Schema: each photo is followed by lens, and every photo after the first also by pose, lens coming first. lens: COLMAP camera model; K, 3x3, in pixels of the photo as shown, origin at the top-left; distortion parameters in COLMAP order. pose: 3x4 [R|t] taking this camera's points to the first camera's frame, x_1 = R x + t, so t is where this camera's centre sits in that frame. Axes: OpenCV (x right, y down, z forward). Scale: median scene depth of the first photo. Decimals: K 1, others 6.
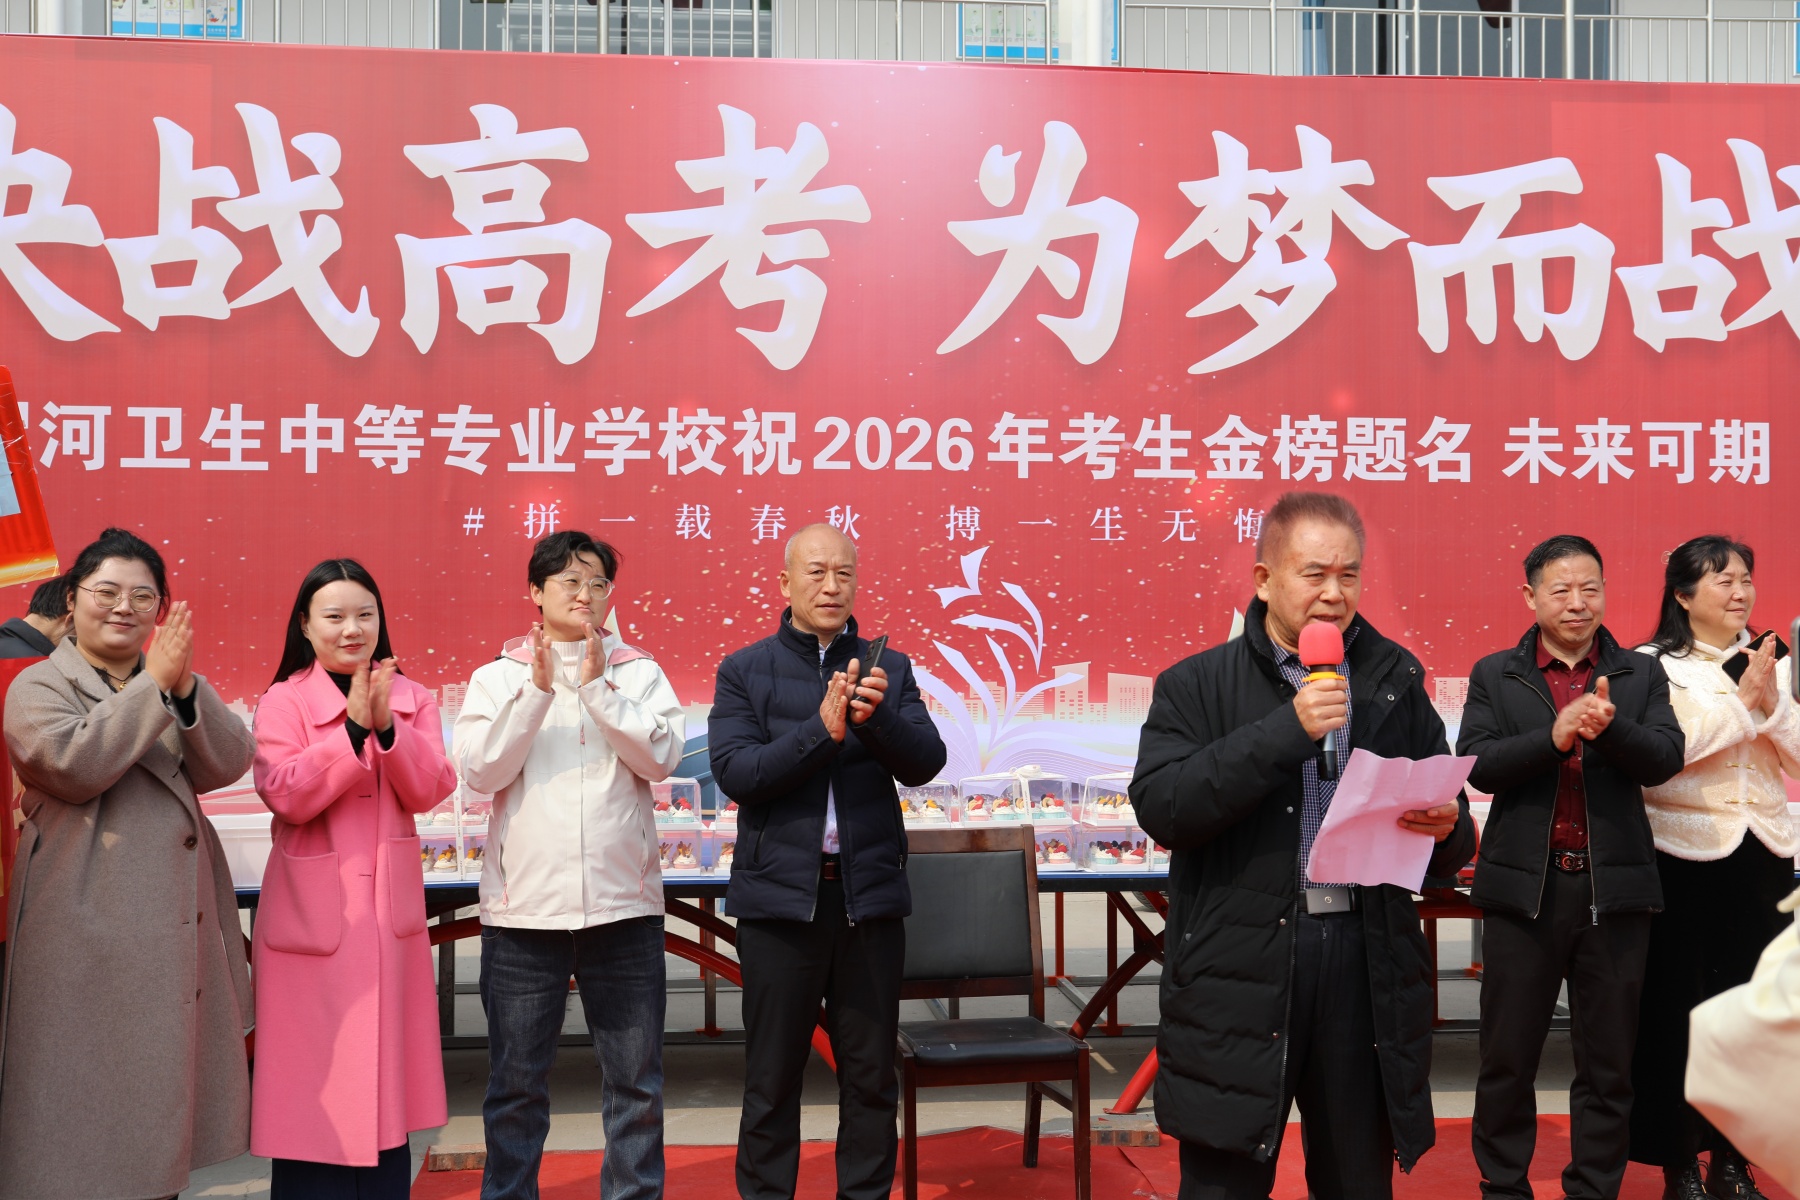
lens RADIAL K [[1971.8, 0, 900.0], [0, 1971.8, 600.0], [0, 0, 1]] dist [-0.096559, 0.430108]
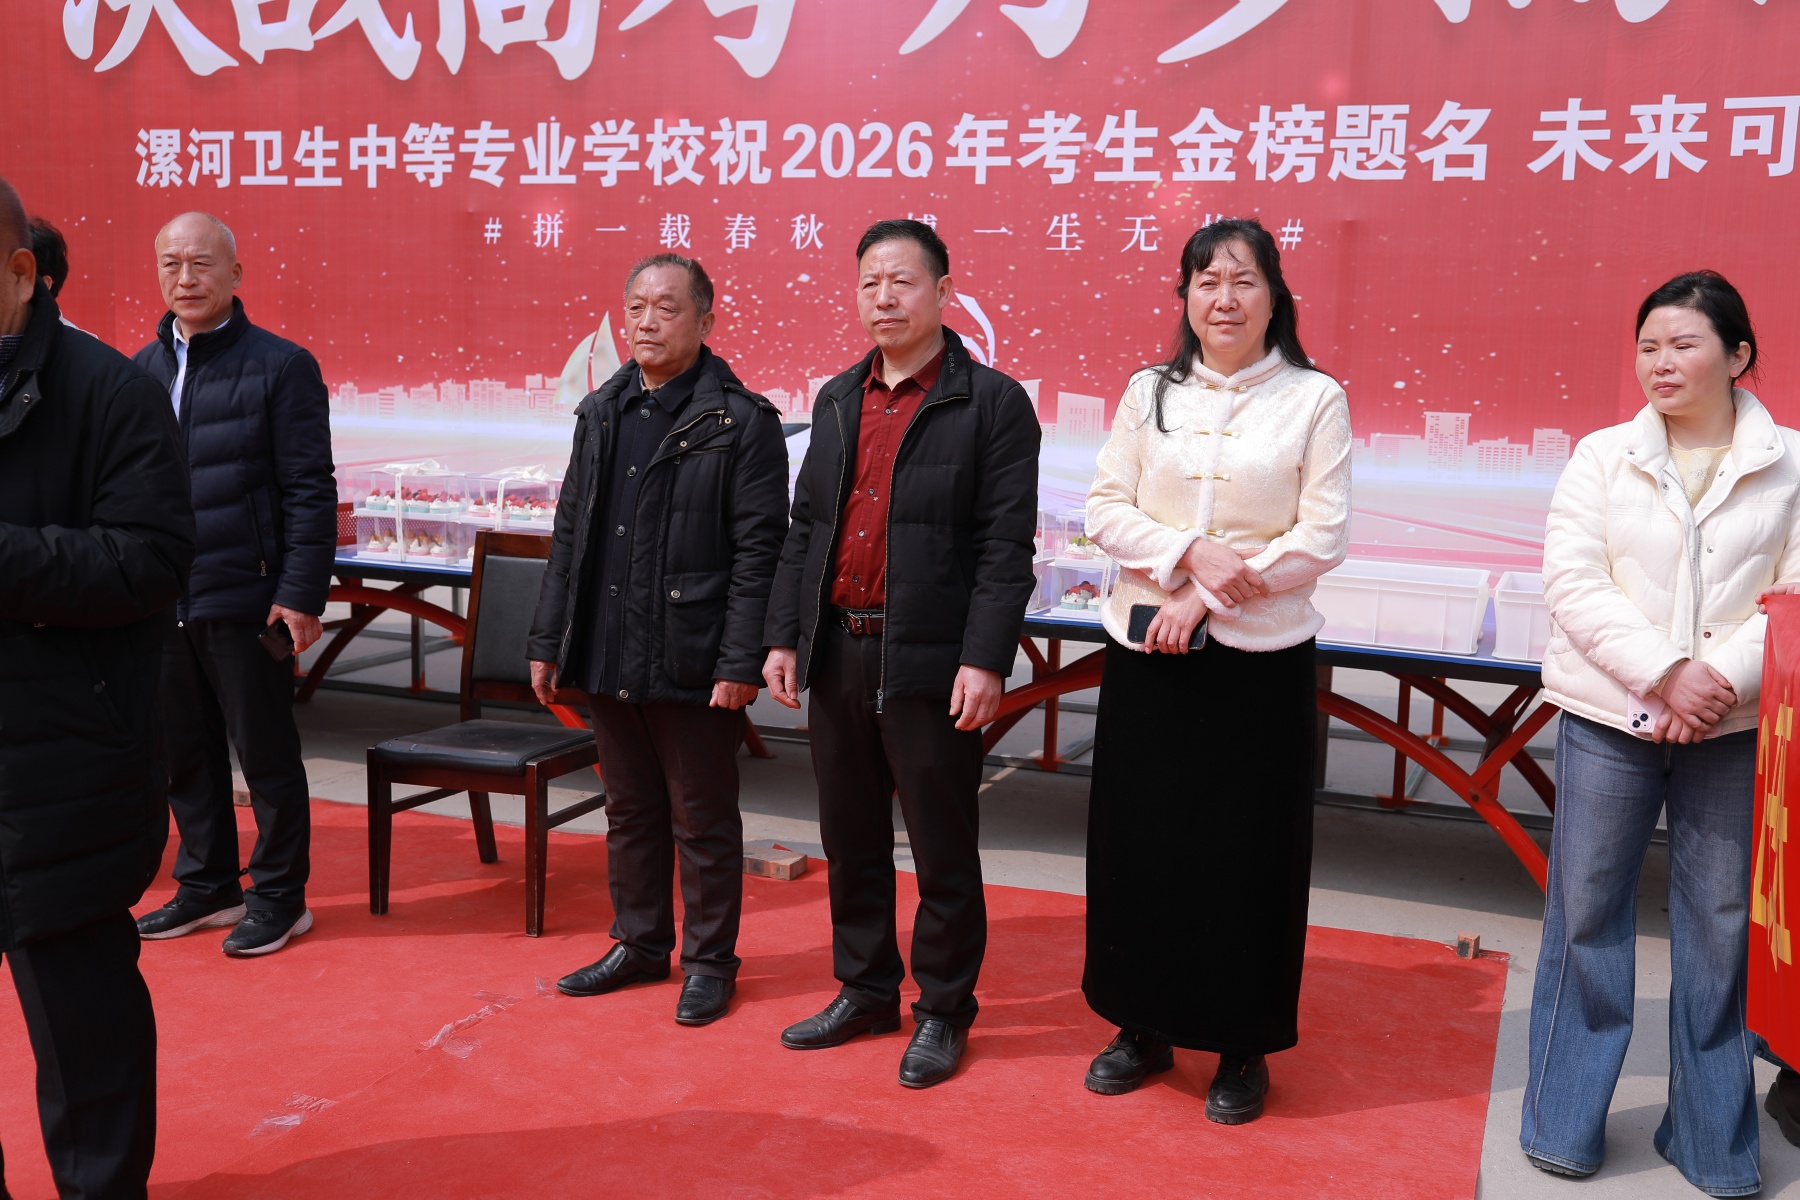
lens RADIAL K [[1846.0, 0, 893.2], [0, 1846.0, 582.1], [0, 0, 1]] dist [0.003583, 0.042690]
pose [[0.888529, 0.082615, -0.451321, 0.443021], [-0.017438, 0.989026, 0.146711, -0.001482], [0.458489, -0.122487, 0.880219, 0.167851]]
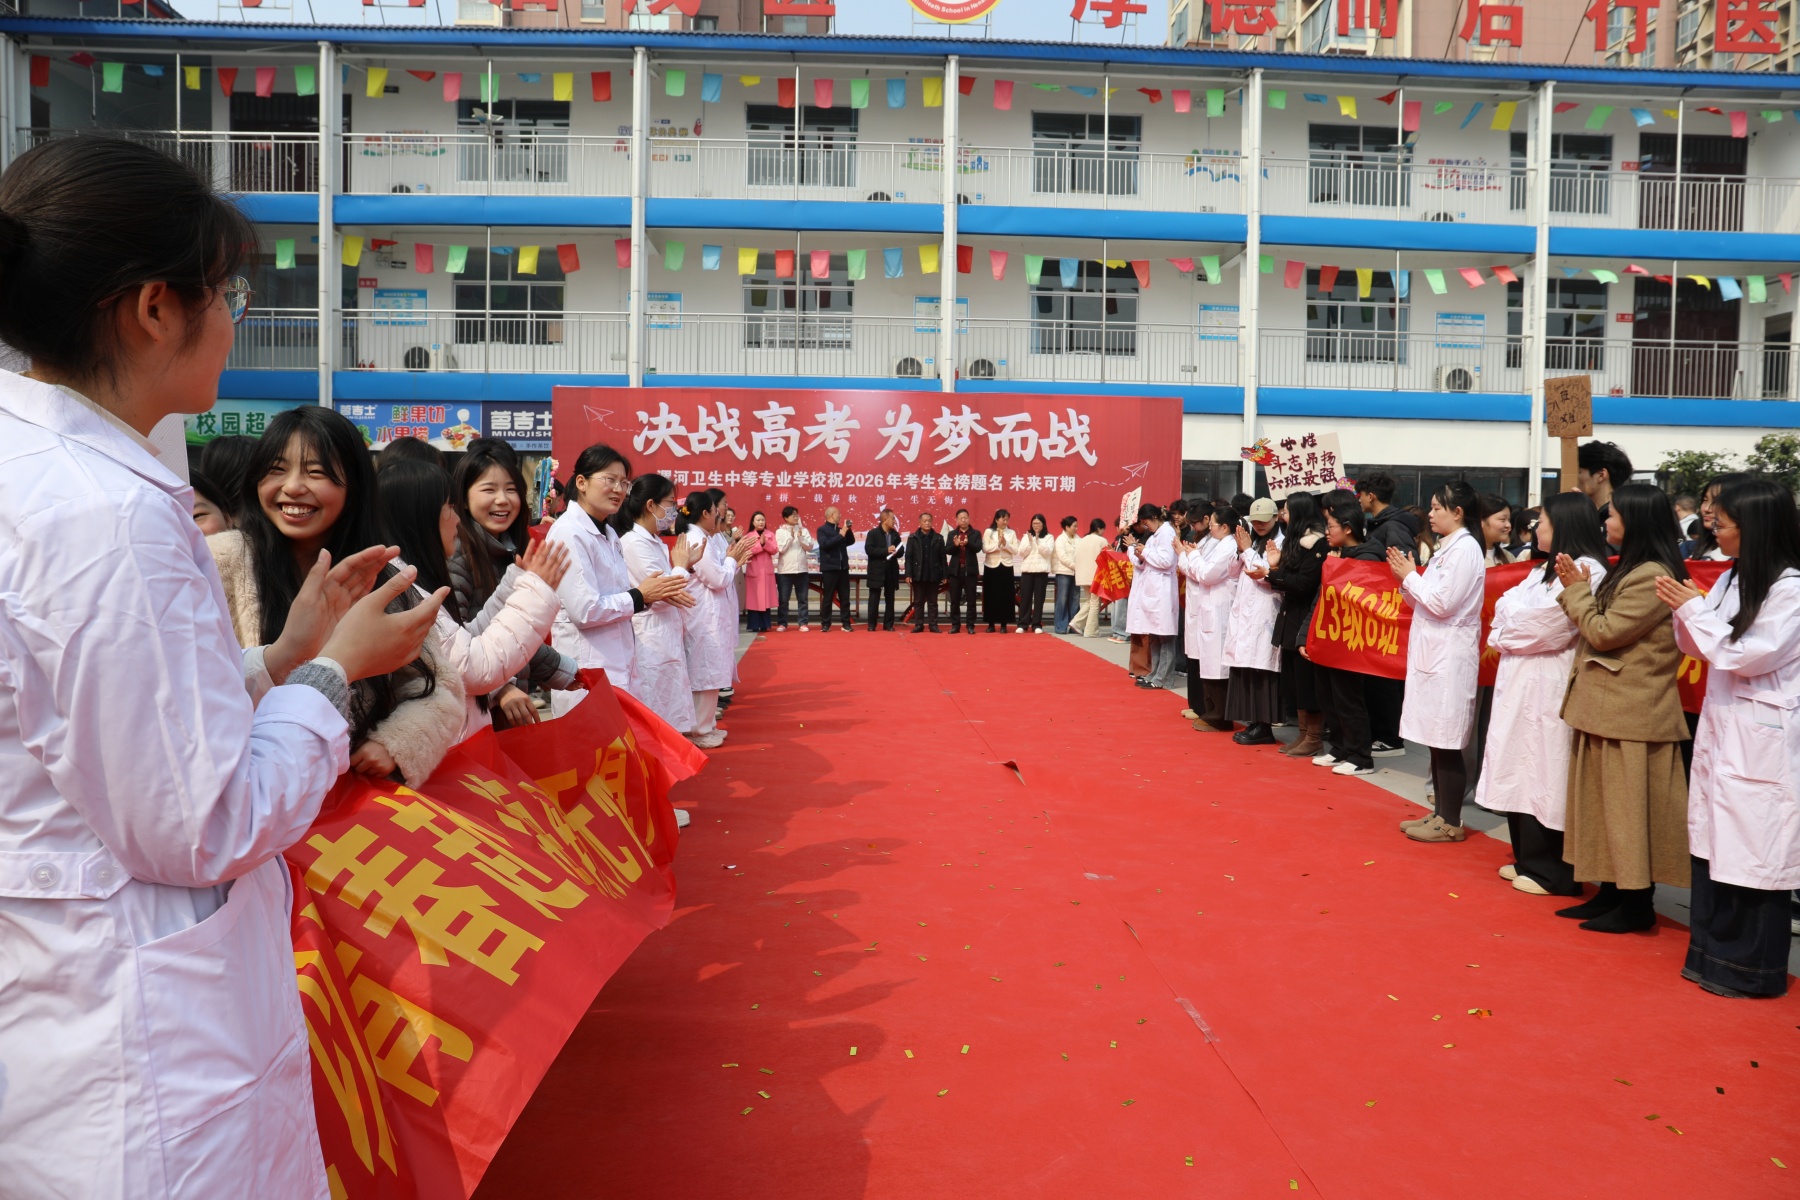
lens RADIAL K [[1191.6, 0, 902.7], [0, 1191.6, 606.5], [0, 0, 1]] dist [-0.104499, 0.074134]
pose [[0.998402, 0.018524, -0.053389, 0.222289], [-0.013677, 0.995869, 0.089766, -0.039015], [0.054831, -0.088893, 0.994531, -1.600022]]
